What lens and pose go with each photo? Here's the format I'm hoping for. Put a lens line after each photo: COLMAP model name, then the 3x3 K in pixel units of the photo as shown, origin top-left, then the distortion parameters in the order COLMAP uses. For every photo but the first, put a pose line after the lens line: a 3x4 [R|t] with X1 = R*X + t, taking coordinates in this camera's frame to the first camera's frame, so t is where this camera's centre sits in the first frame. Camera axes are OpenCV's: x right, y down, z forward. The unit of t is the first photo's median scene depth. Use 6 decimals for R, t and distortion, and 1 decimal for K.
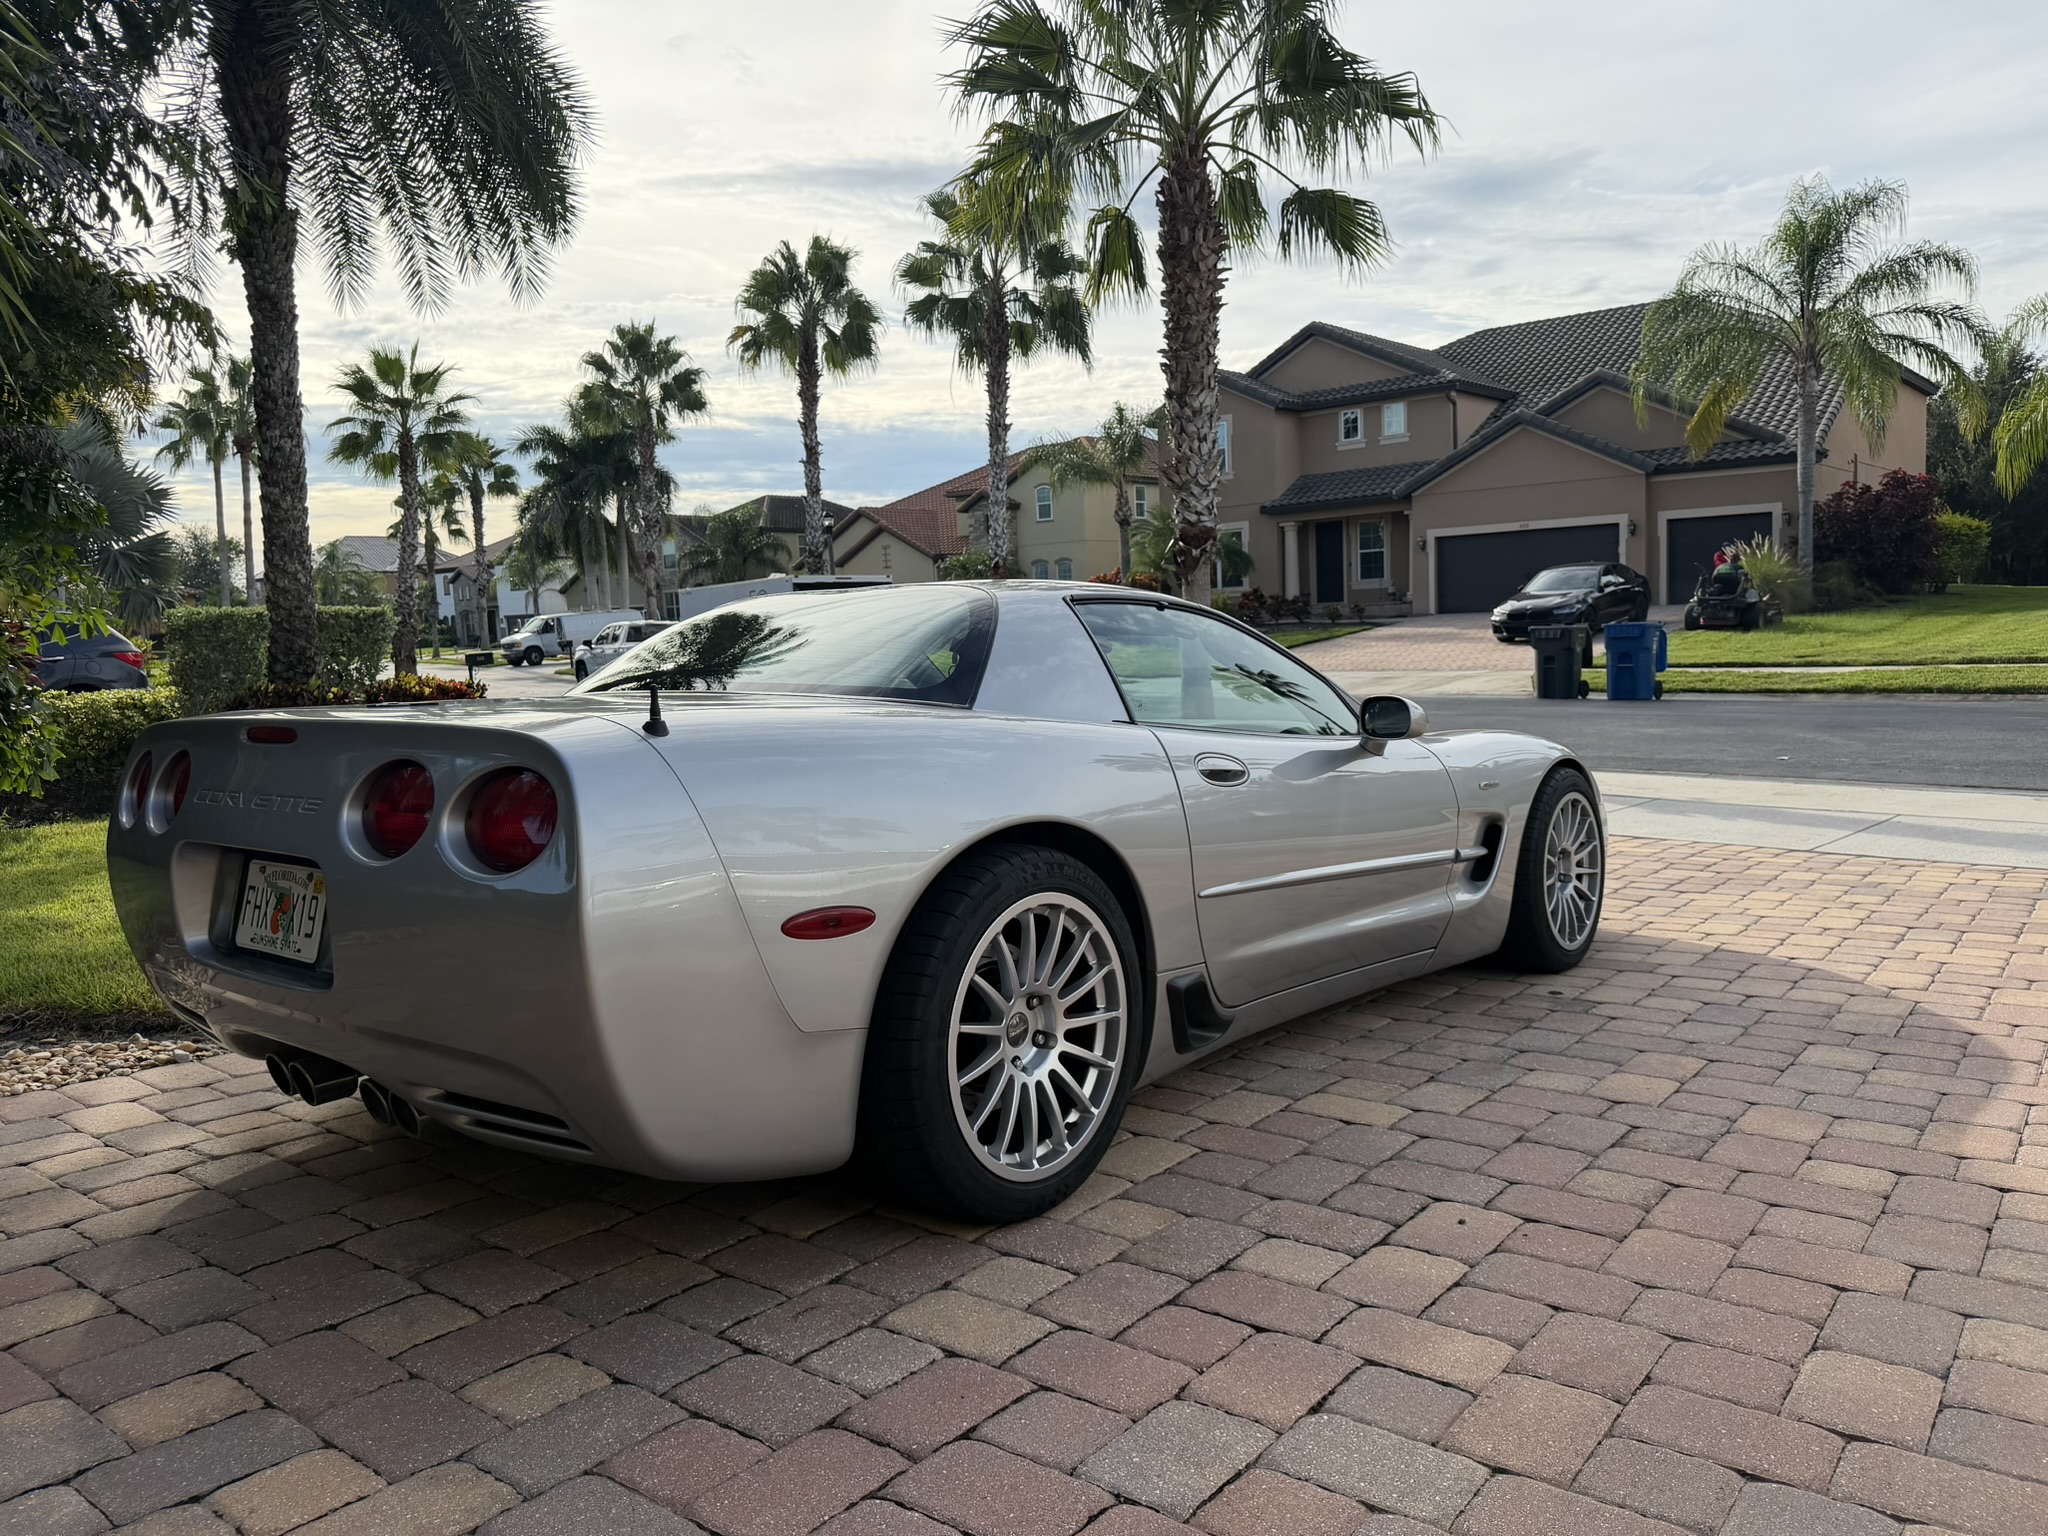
lens RADIAL K [[1484.4, 0, 1038.5], [0, 1484.4, 757.1], [0, 0, 1]] dist [-0.001988, -0.012832]
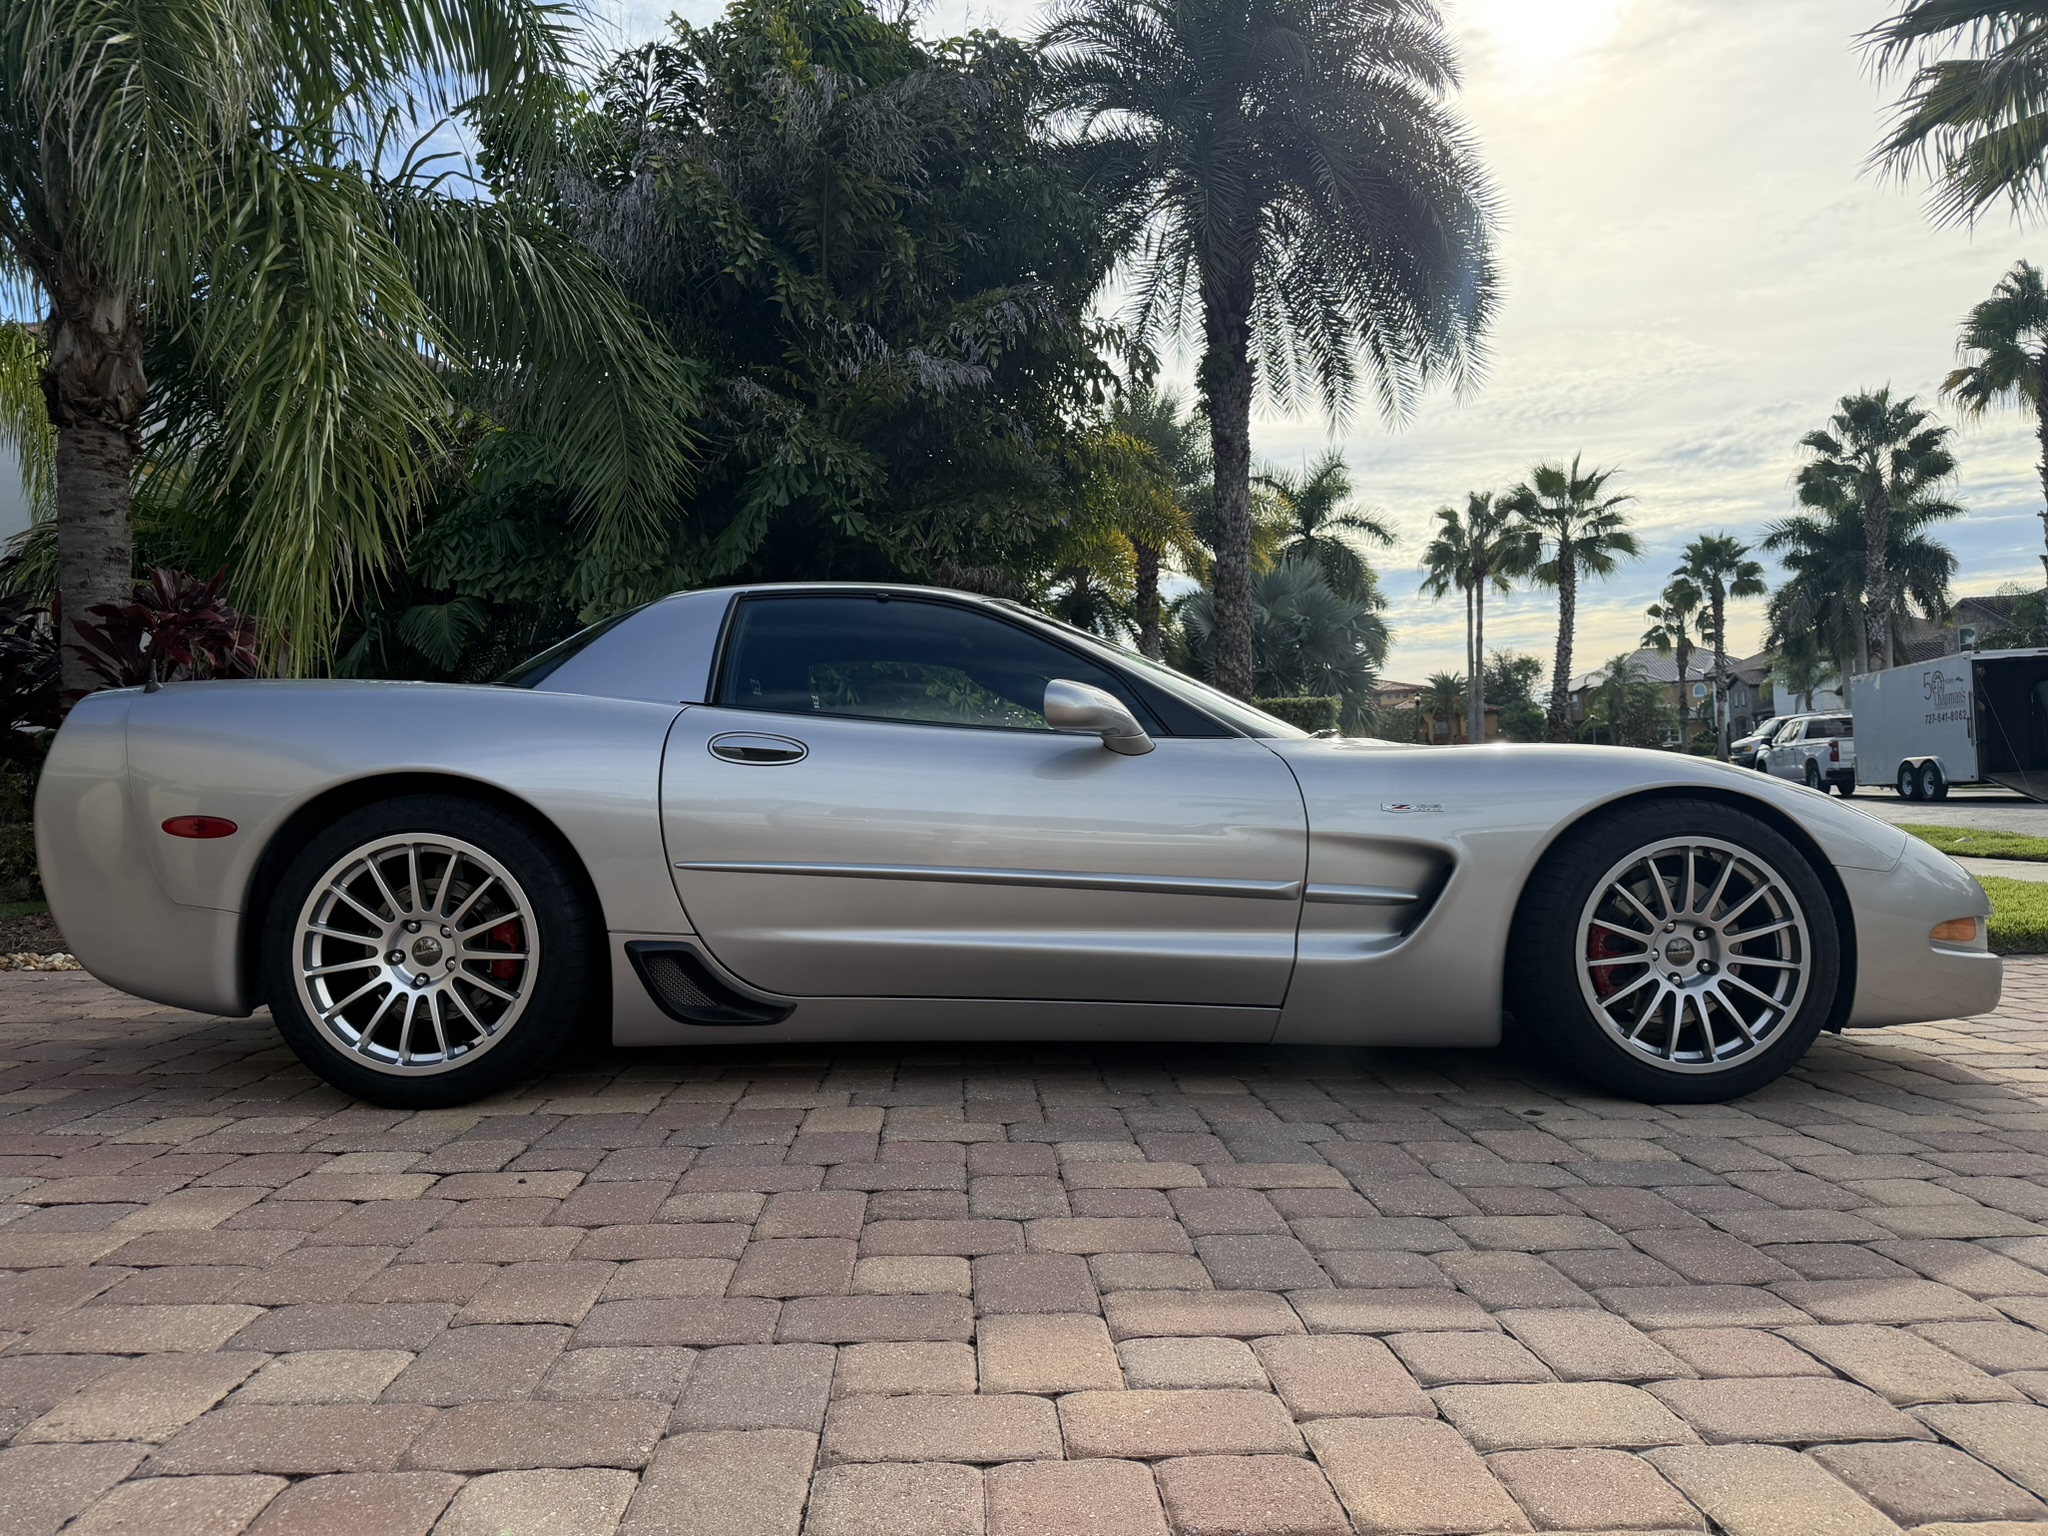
lens RADIAL K [[1484.4, 0, 1027.7], [0, 1484.4, 775.8], [0, 0, 1]] dist [-0.001988, -0.012832]
pose [[0.628320, -0.002098, -0.777952, 0.109789], [-0.049785, 0.997838, -0.042900, 0.006081], [0.776360, 0.065685, 0.626857, 0.054075]]
